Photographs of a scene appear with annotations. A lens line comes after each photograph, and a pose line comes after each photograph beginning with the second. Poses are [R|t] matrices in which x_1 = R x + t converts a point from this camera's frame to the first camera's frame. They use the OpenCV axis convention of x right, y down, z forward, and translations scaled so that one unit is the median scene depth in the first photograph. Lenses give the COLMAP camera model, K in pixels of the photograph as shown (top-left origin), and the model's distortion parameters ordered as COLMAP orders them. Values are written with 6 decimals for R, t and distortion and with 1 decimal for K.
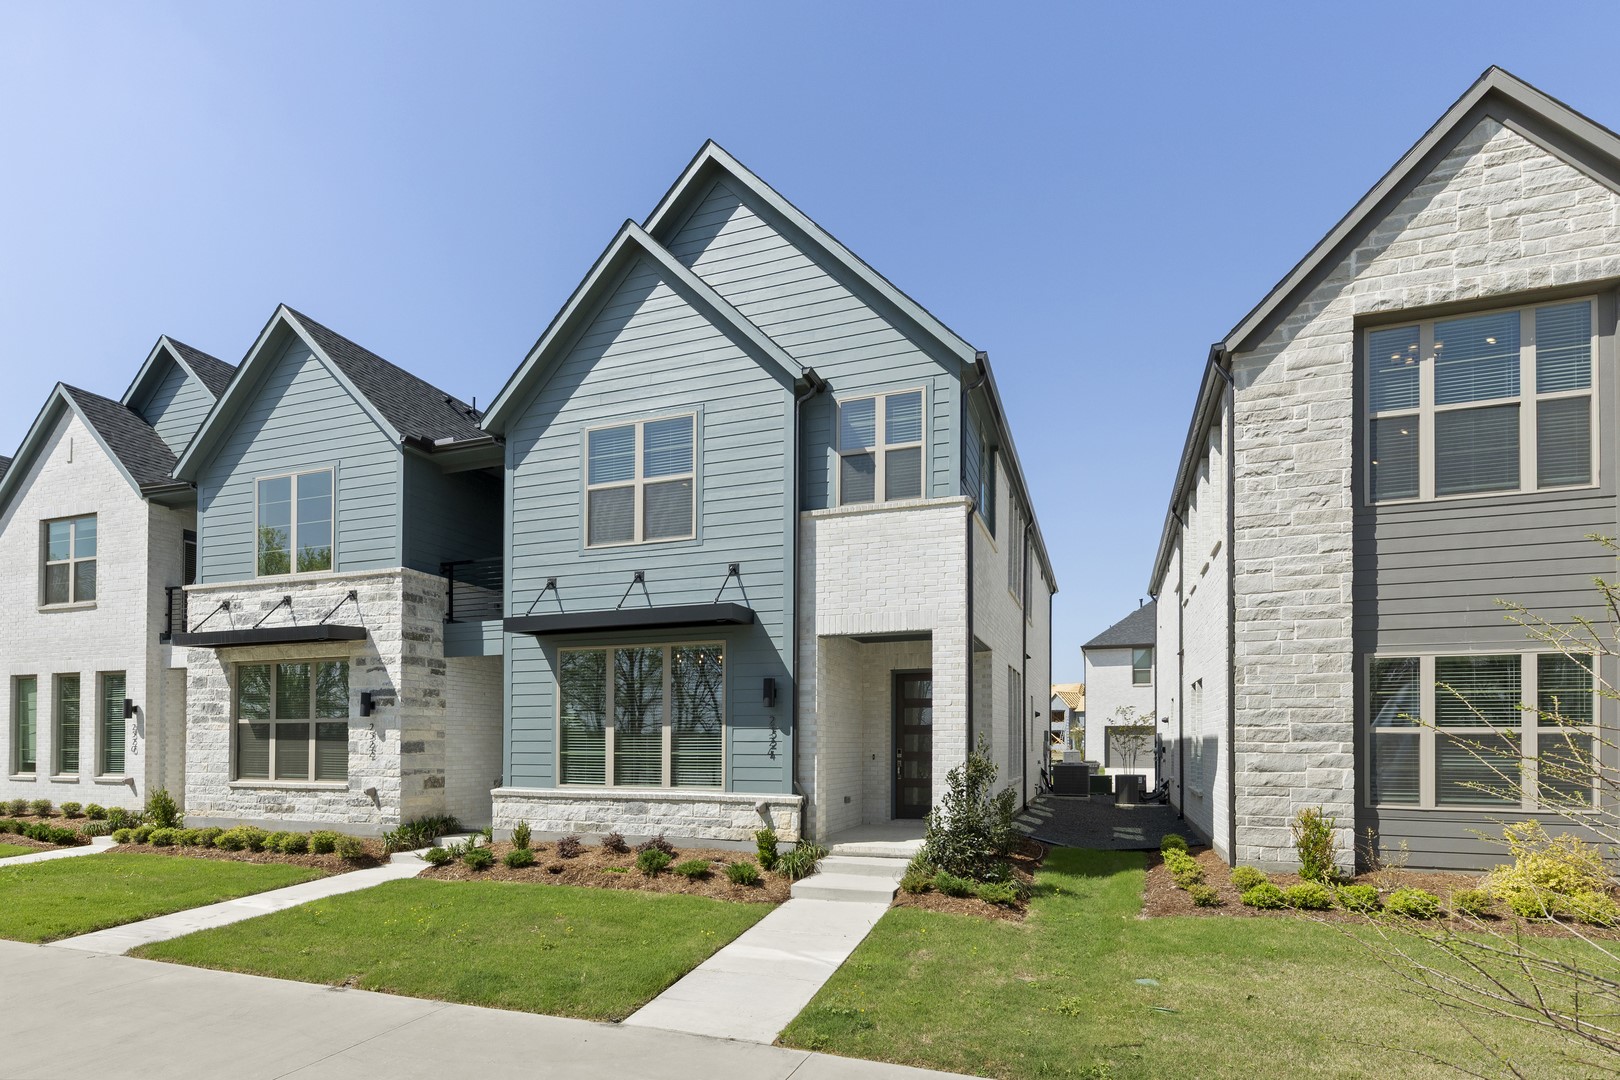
lens RADIAL K [[703.1, 0, 810.8], [0, 703.1, 547.2], [0, 0, 1]] dist [0.001034, 0.000115]
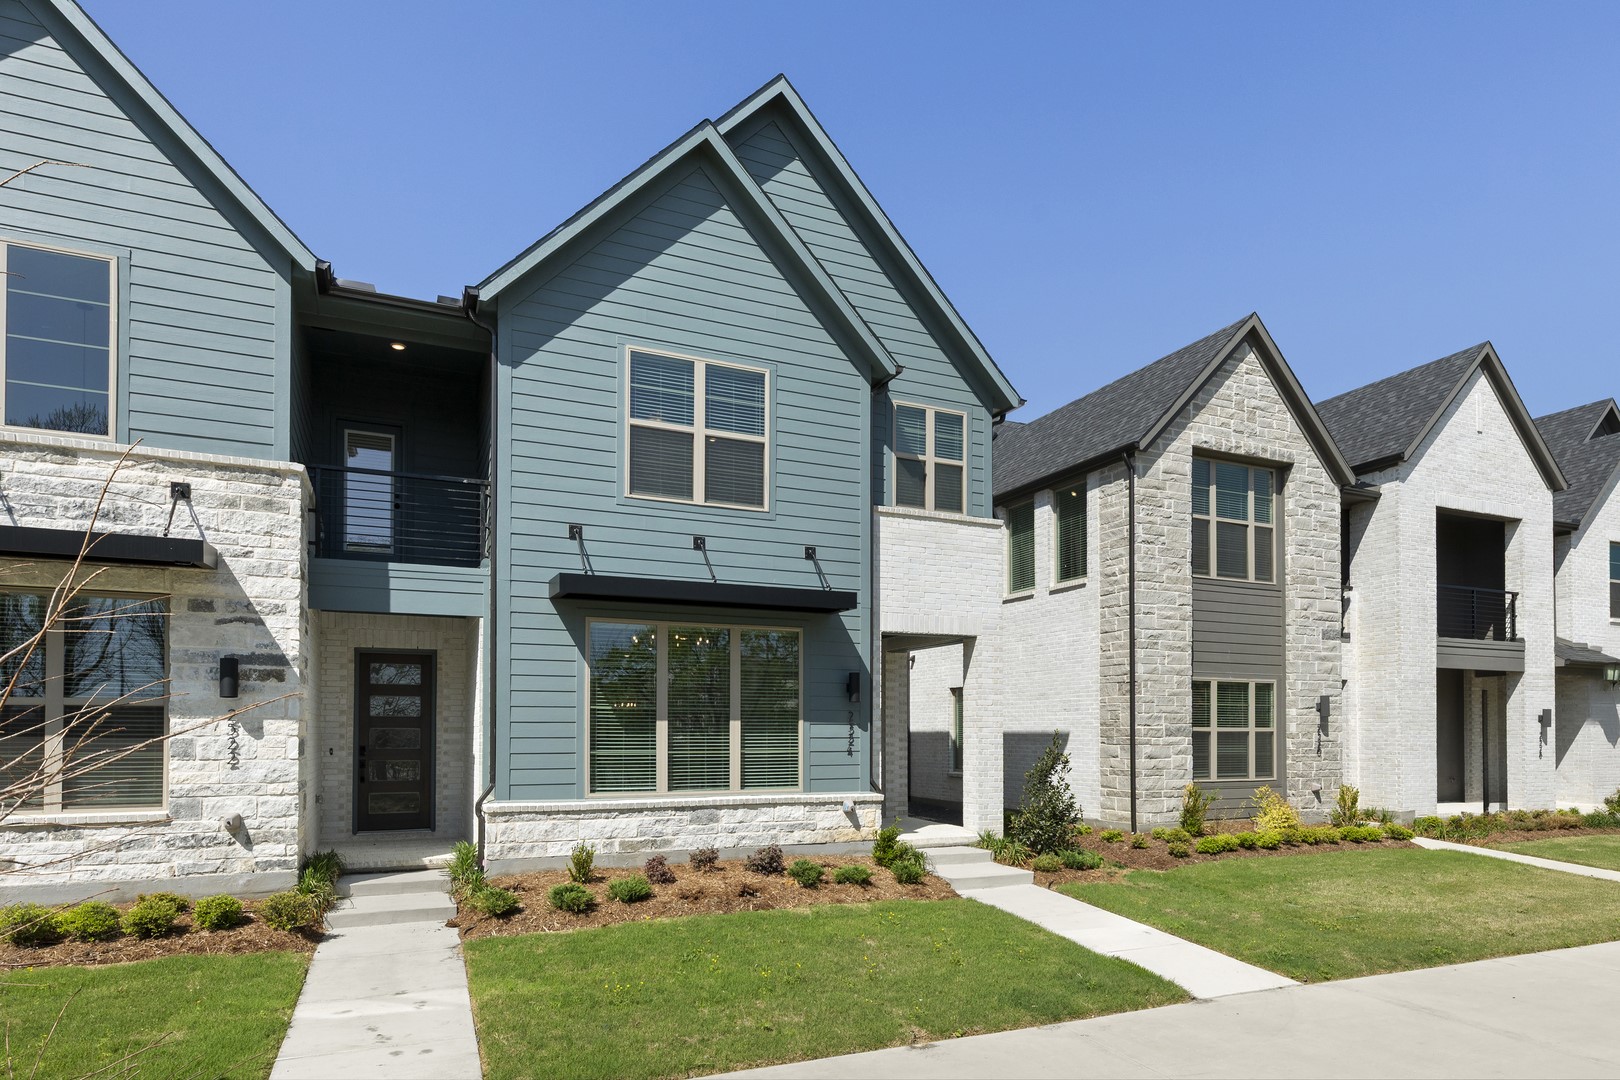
lens RADIAL K [[724.7, 0, 810.5], [0, 724.7, 533.9], [0, 0, 1]] dist [0.001696, -0.000532]
pose [[0.792960, 0.162508, 0.587202, -0.667694], [-0.162806, 0.985244, -0.052812, 0.056630], [-0.587119, -0.053722, 0.807716, 0.222387]]
